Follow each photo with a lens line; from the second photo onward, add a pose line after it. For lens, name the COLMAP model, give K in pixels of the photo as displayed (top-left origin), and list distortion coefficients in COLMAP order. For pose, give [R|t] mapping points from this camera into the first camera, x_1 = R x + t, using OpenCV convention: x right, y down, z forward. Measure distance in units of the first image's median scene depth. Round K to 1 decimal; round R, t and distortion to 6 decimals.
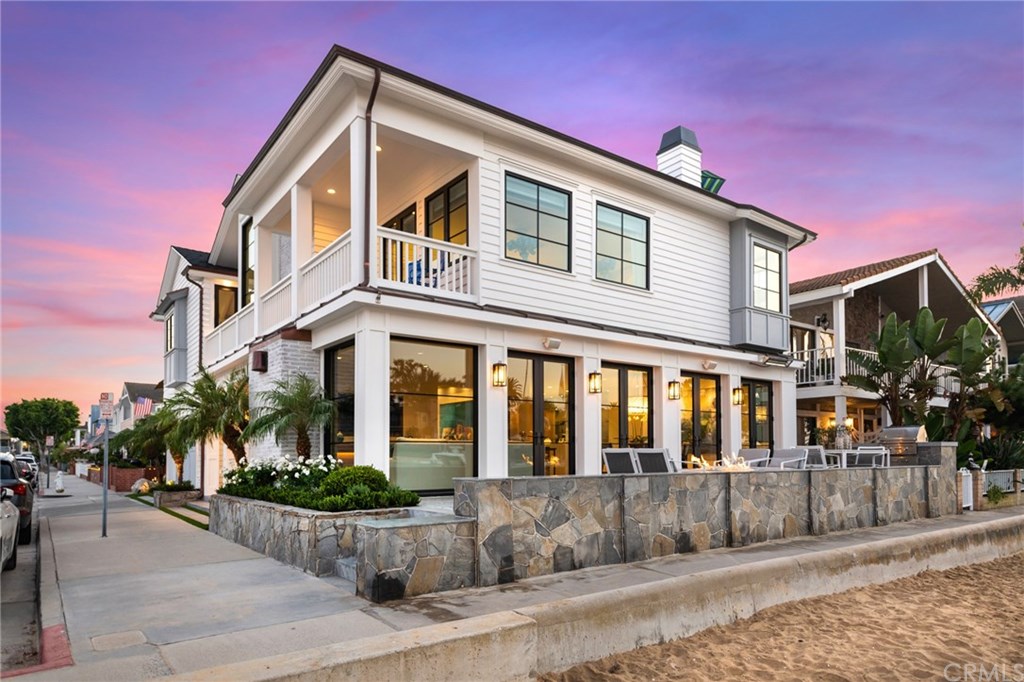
lens RADIAL K [[617.2, 0, 512.2], [0, 617.2, 319.9], [0, 0, 1]] dist [0.012895, -0.002321]
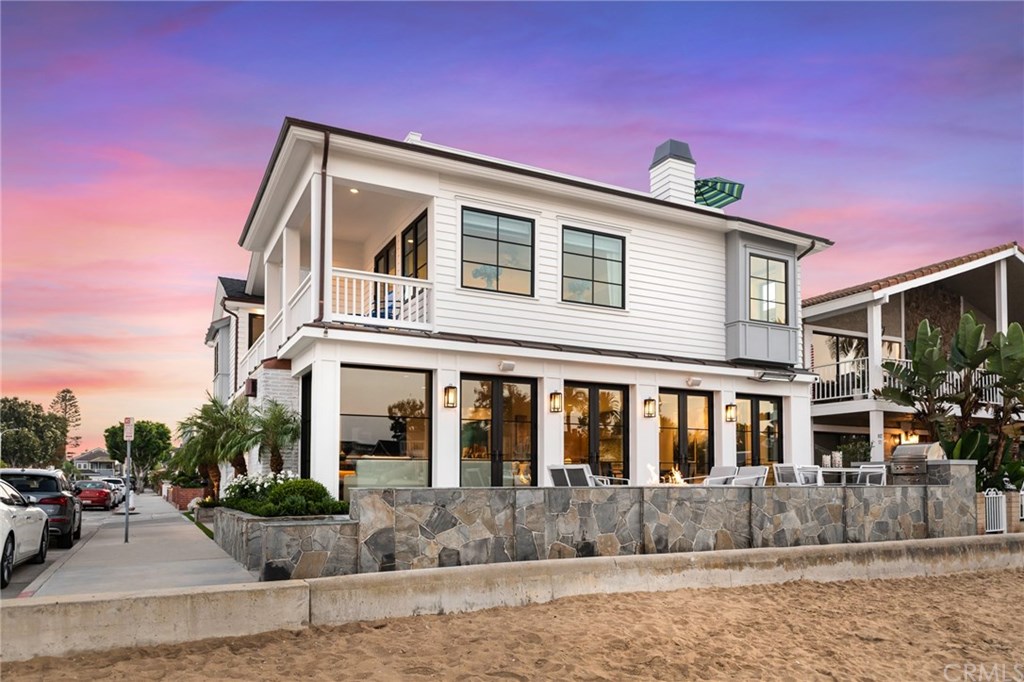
lens RADIAL K [[680.6, 0, 511.1], [0, 680.6, 306.0], [0, 0, 1]] dist [0.016914, -0.003609]
pose [[0.986993, -0.037169, -0.156407, 0.272056], [0.031938, 0.998848, -0.035821, -0.023637], [0.157558, 0.030360, 0.987043, -0.164647]]
